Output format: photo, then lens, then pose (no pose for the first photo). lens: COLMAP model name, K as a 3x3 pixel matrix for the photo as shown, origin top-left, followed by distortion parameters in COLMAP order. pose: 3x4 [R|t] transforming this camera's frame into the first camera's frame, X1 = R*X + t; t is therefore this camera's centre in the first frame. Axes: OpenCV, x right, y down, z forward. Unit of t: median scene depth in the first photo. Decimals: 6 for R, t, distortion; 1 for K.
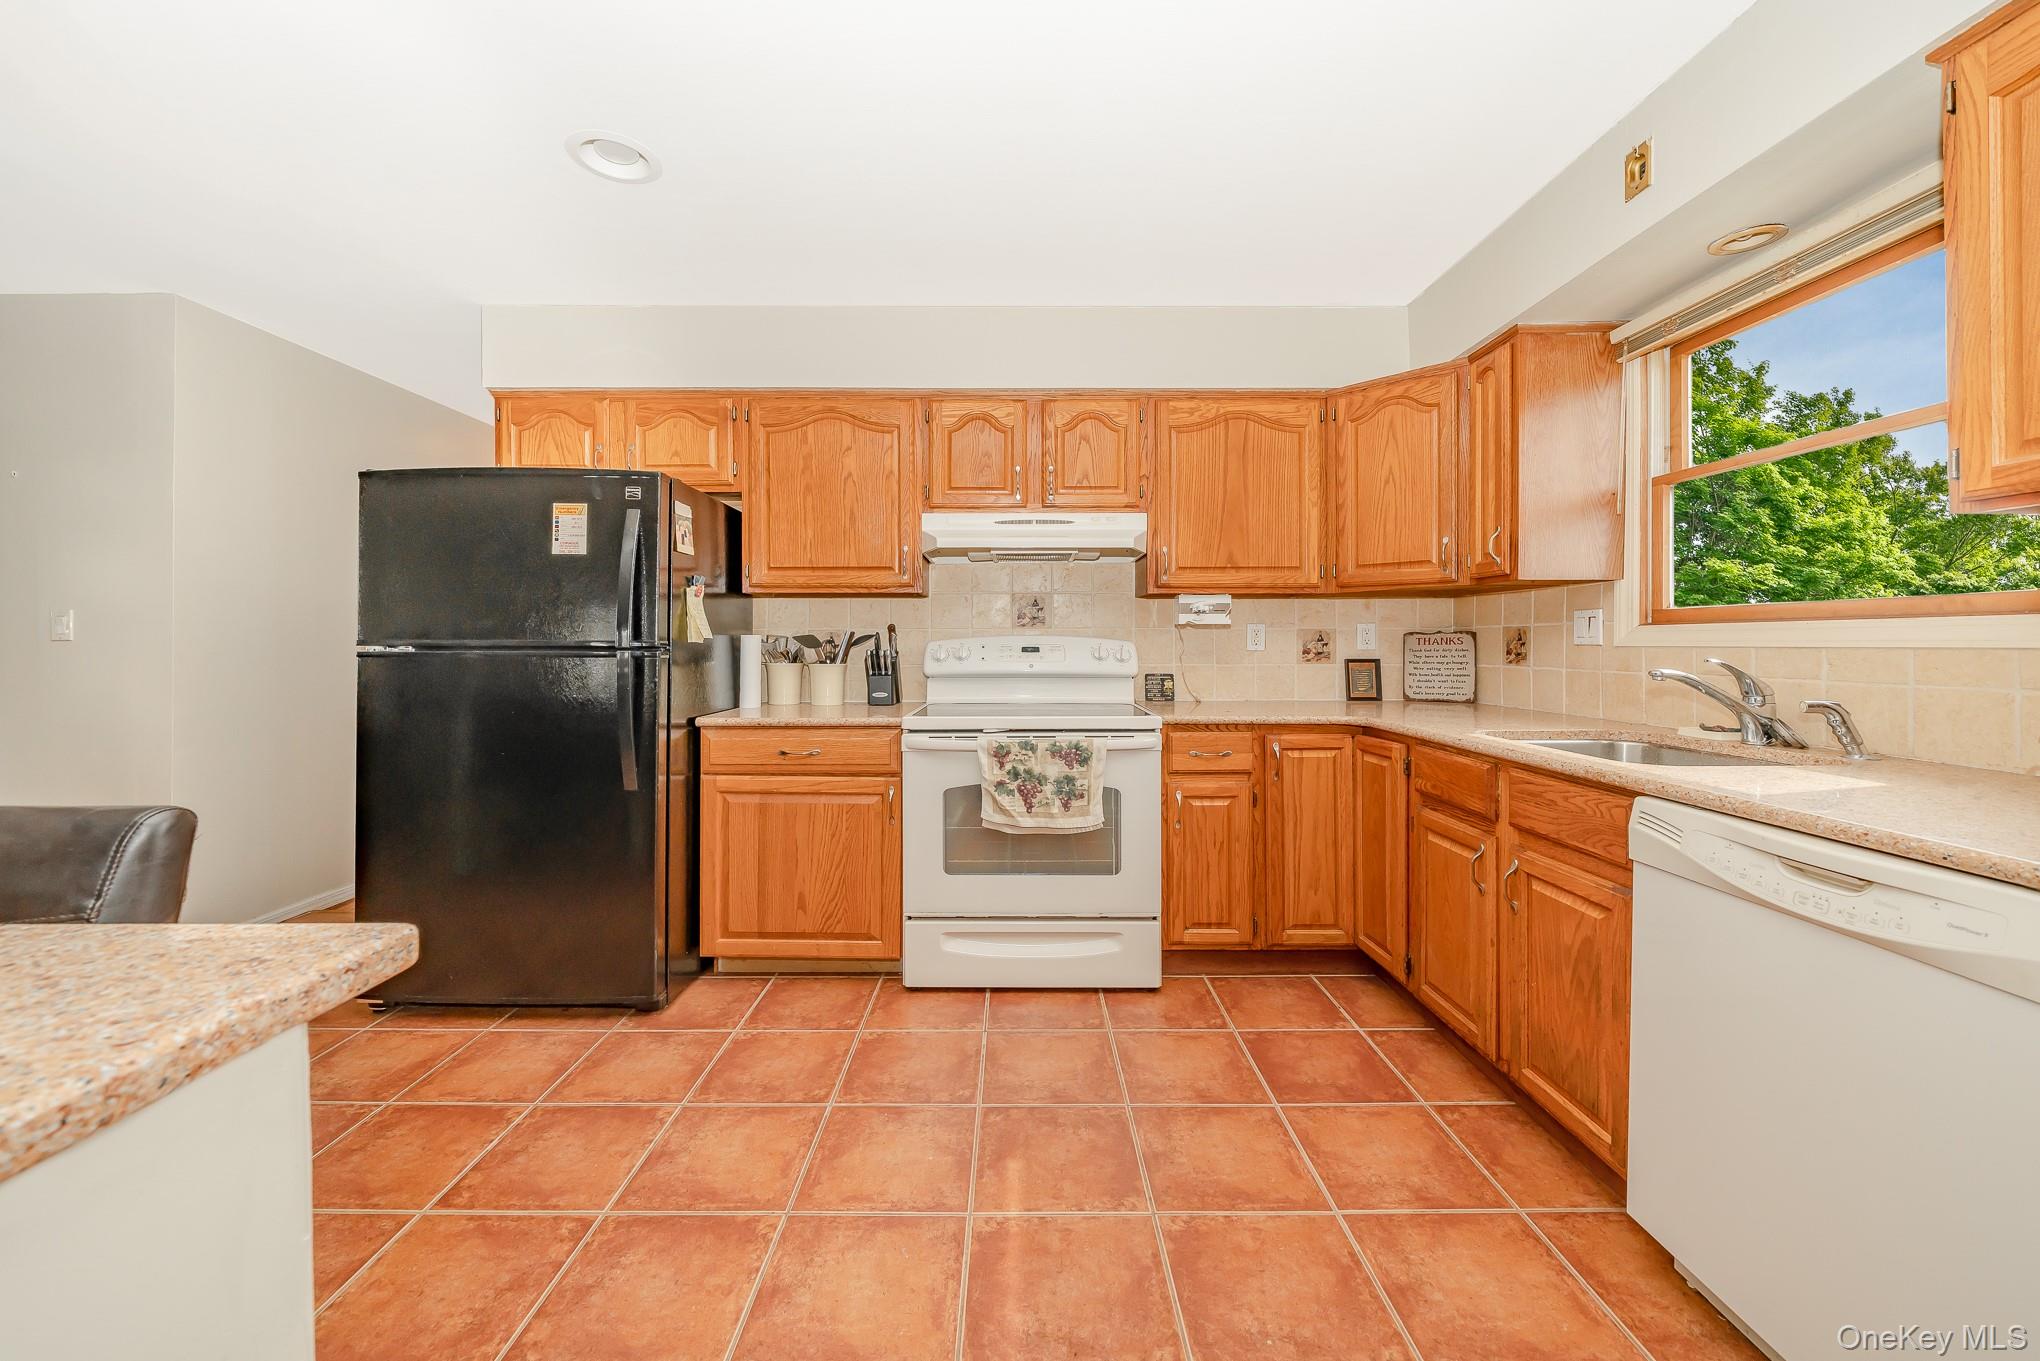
lens RADIAL K [[749.3, 0, 1020.9], [0, 749.3, 640.4], [0, 0, 1]] dist [-0.001292, -0.000092]
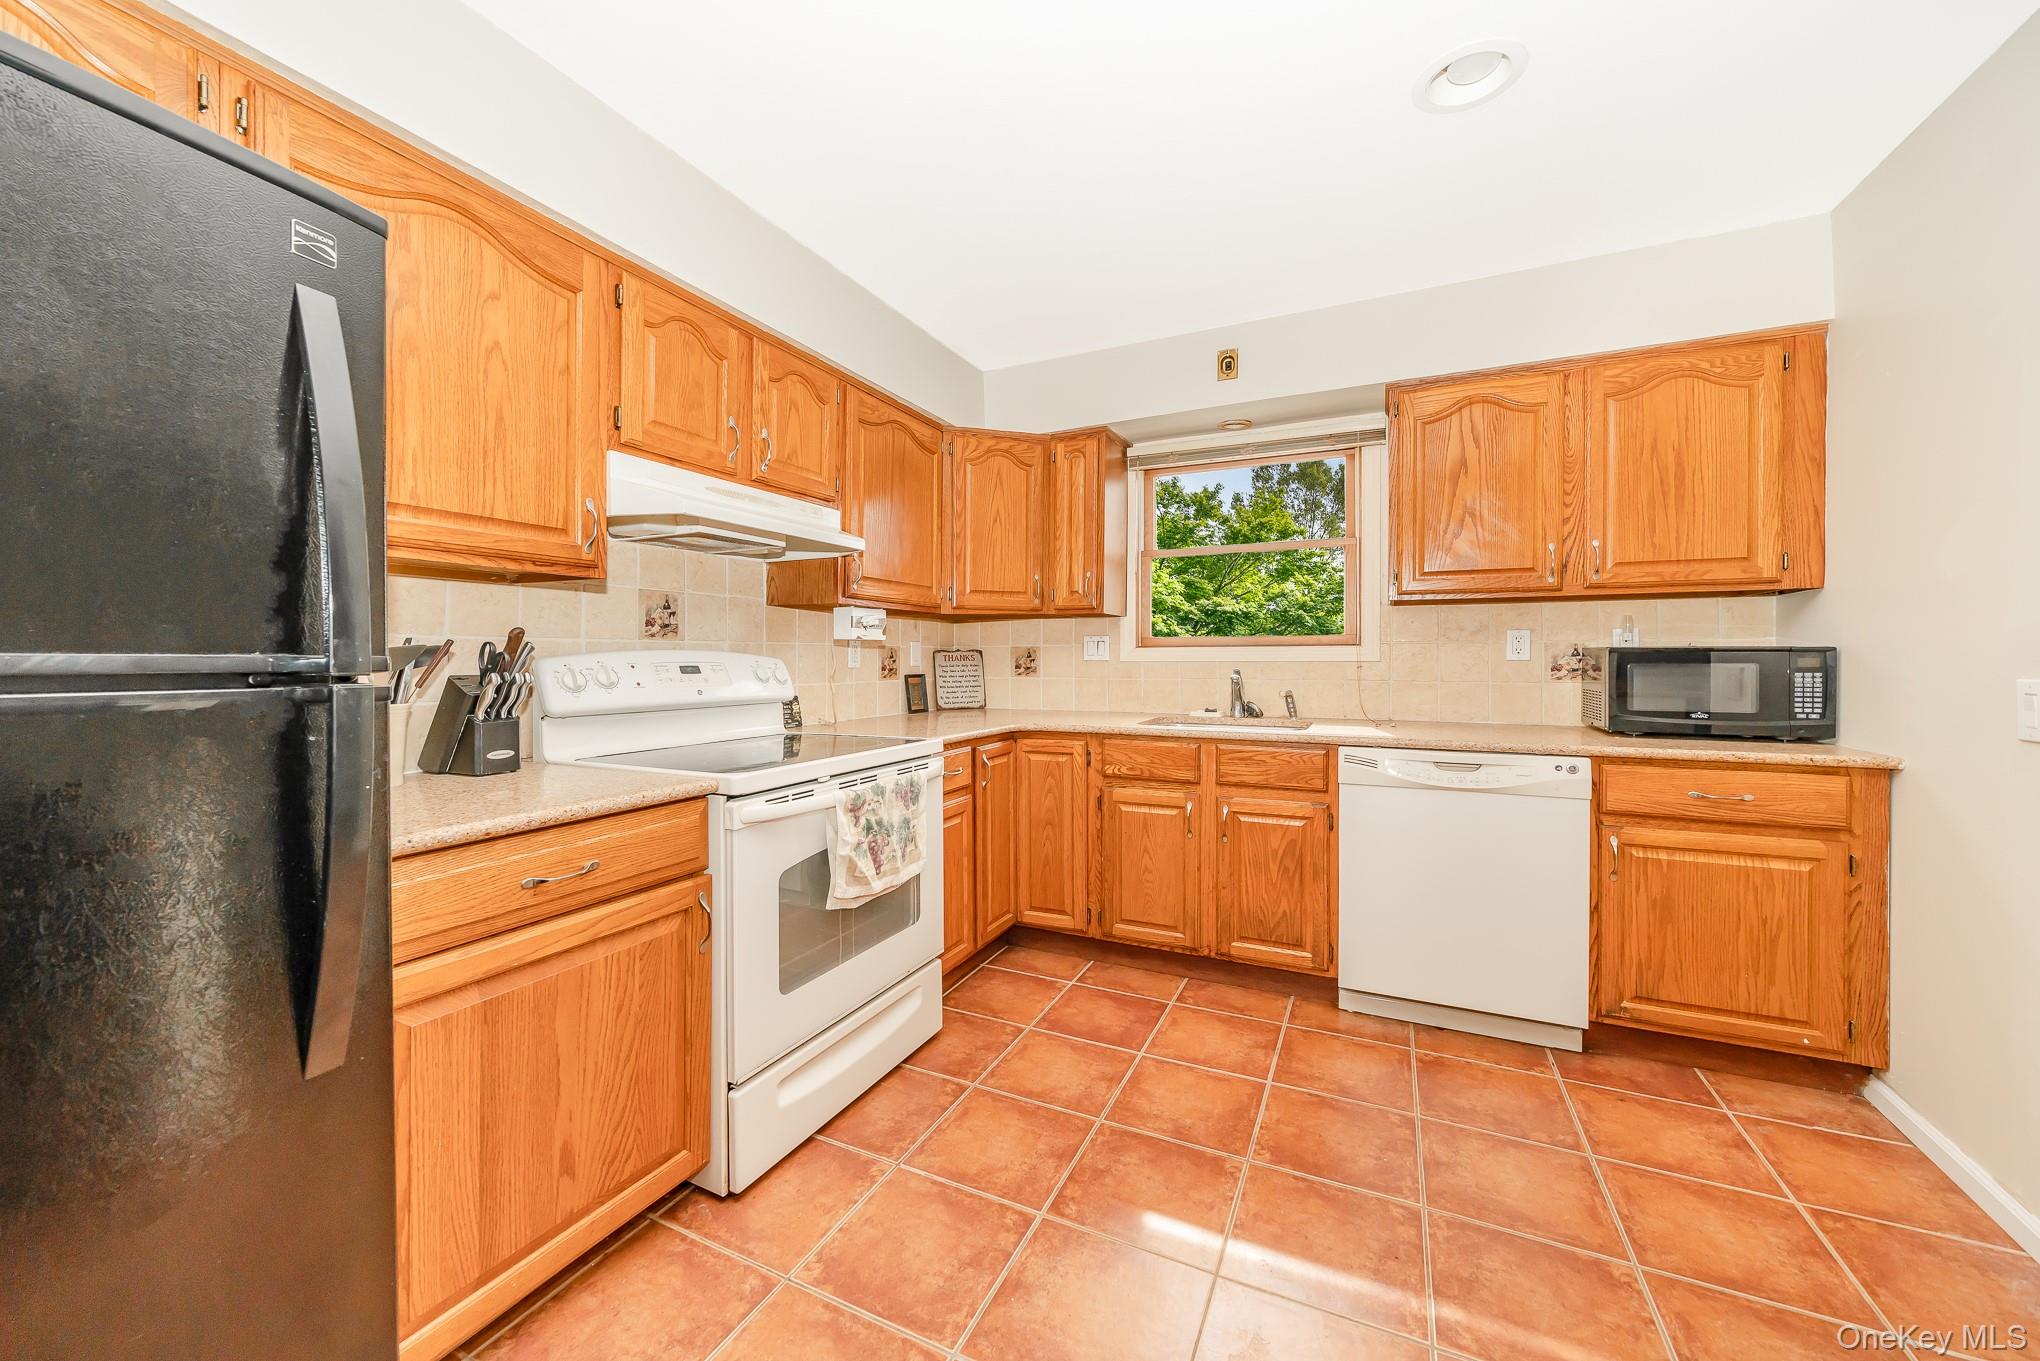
lens RADIAL K [[771.2, 0, 1013.4], [0, 771.2, 659.5], [0, 0, 1]] dist [-0.001316, -0.002614]
pose [[0.452507, -0.001723, 0.891759, -0.653528], [-0.001114, 0.999996, 0.002498, 0.000194], [-0.891760, -0.002124, 0.452503, 0.501907]]
